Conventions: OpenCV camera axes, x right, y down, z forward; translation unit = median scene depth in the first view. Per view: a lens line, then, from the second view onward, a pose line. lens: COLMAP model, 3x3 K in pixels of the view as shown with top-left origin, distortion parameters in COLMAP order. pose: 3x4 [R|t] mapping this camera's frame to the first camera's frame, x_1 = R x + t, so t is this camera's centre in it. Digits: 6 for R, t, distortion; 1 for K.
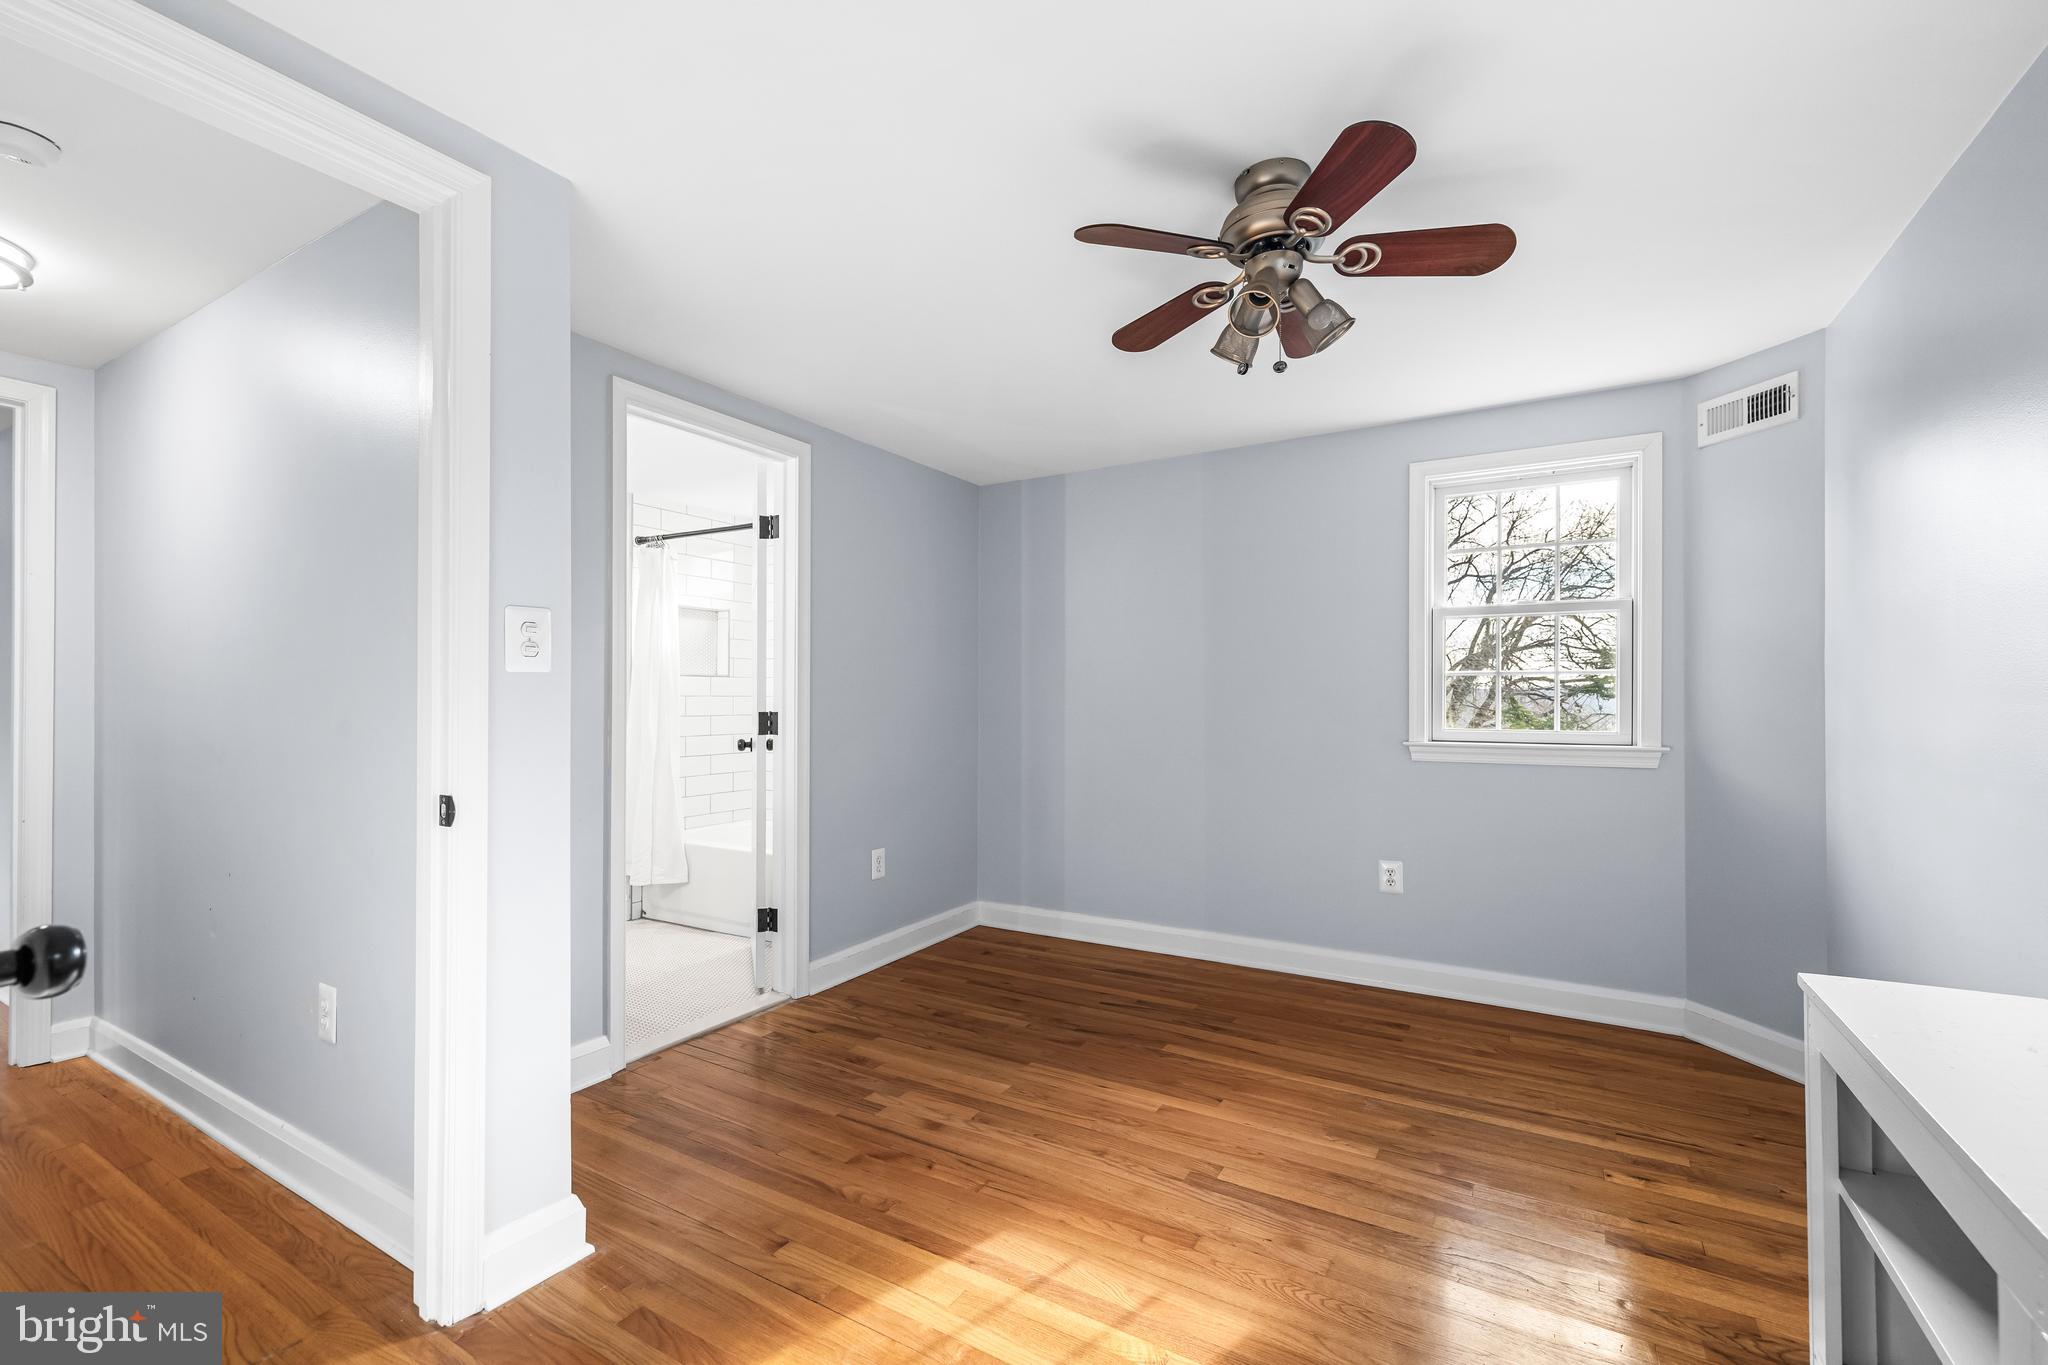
lens RADIAL K [[874.3, 0, 1034.4], [0, 874.3, 695.6], [0, 0, 1]] dist [0.002250, 0.000047]
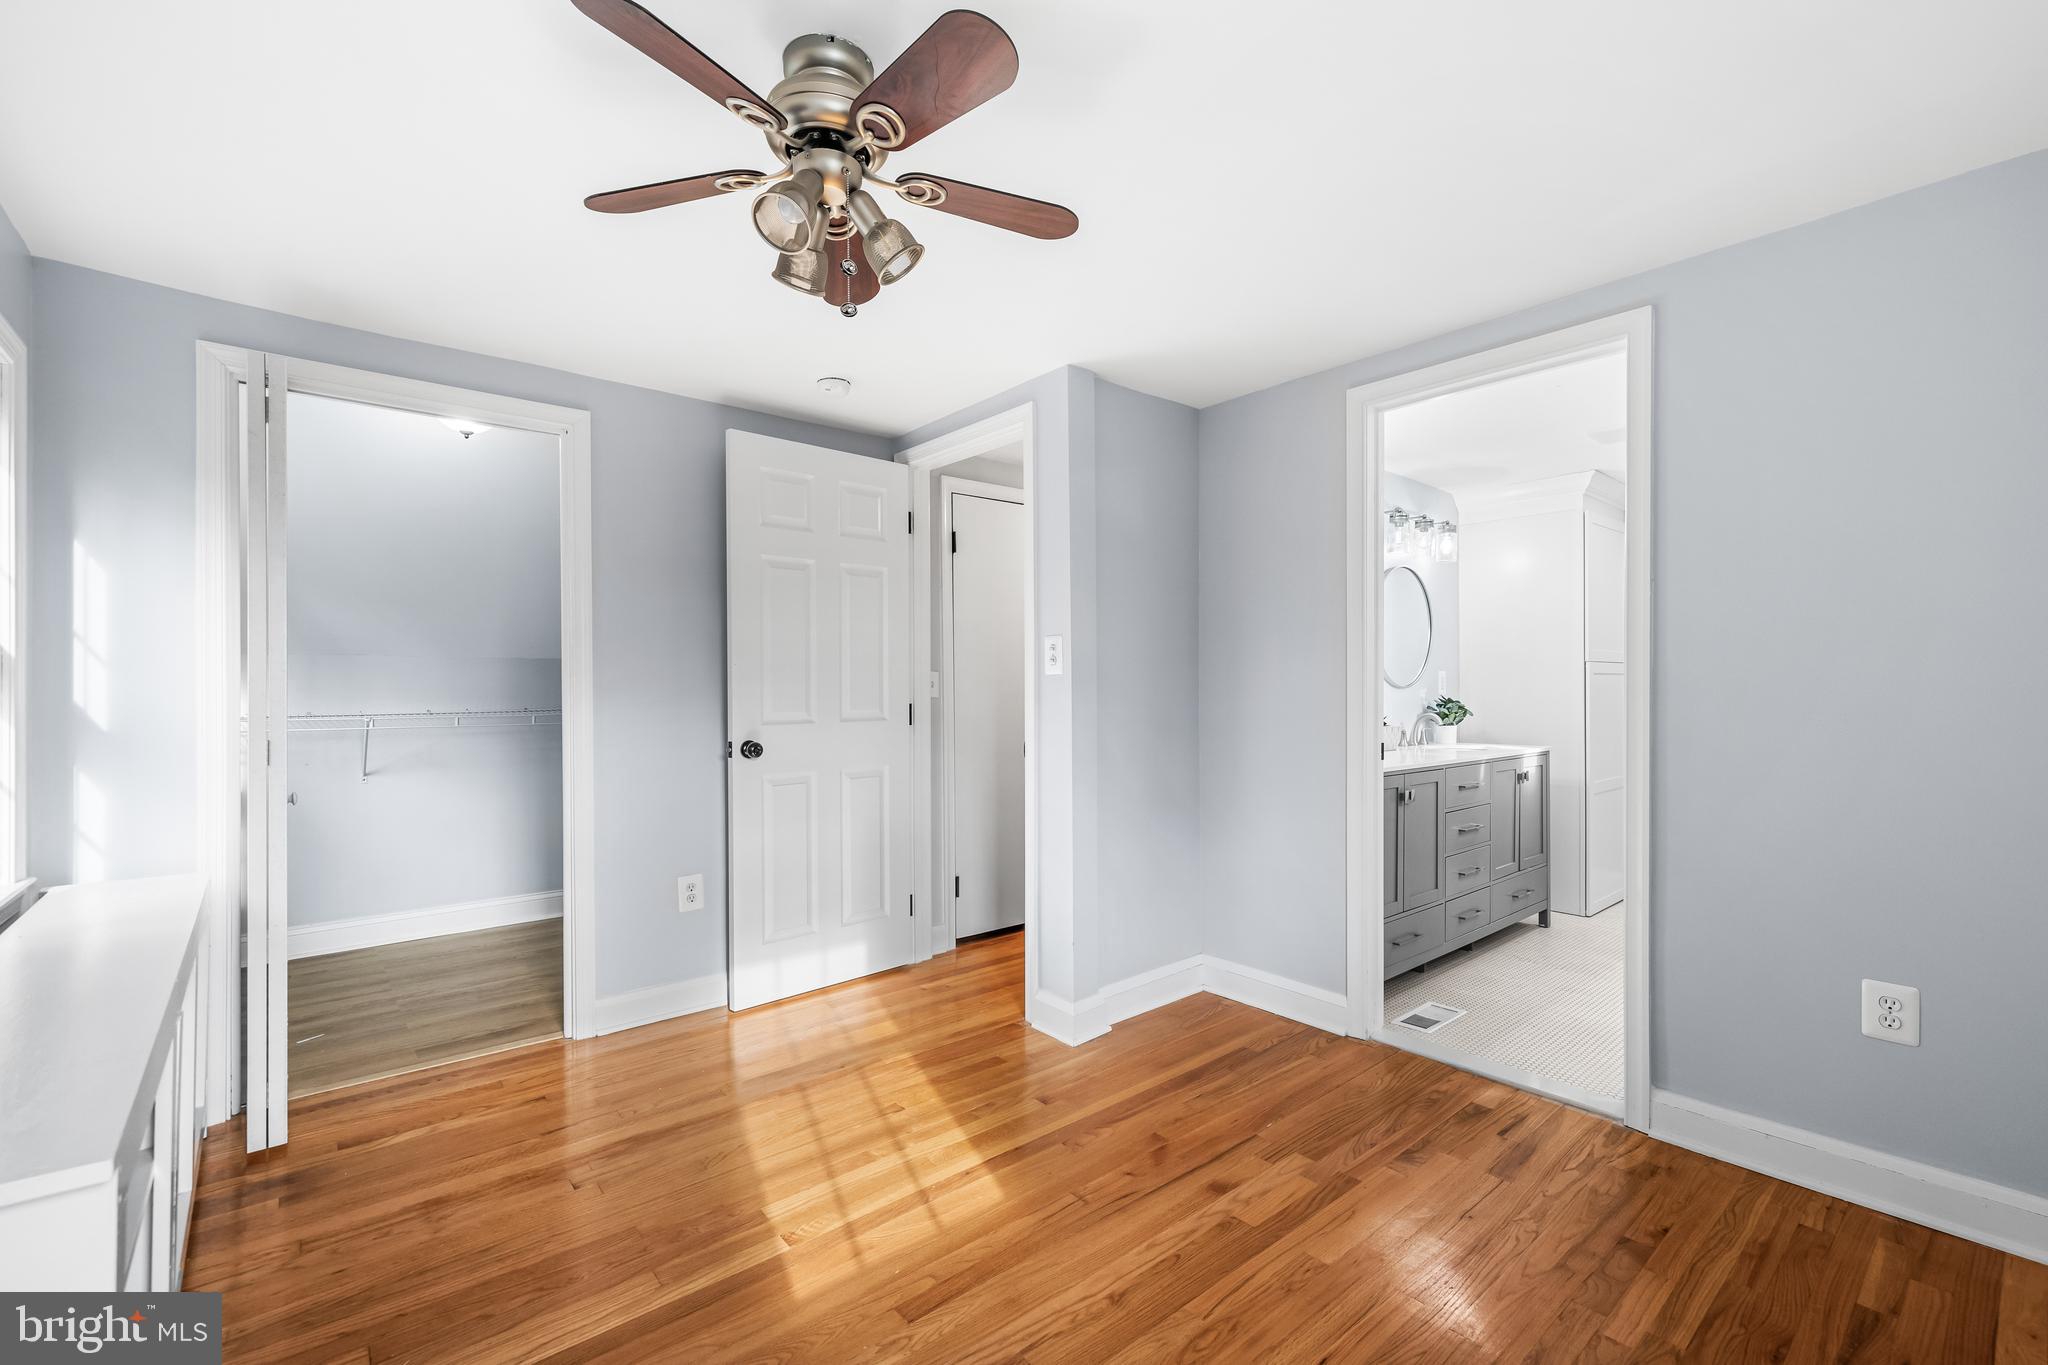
lens RADIAL K [[884.5, 0, 1025.5], [0, 884.5, 674.9], [0, 0, 1]] dist [0.004838, 0.000116]
pose [[-0.353415, -0.014087, -0.935361, 0.685080], [0.007319, 0.999814, -0.017823, 0.003238], [0.935438, -0.013145, -0.353246, 1.007640]]
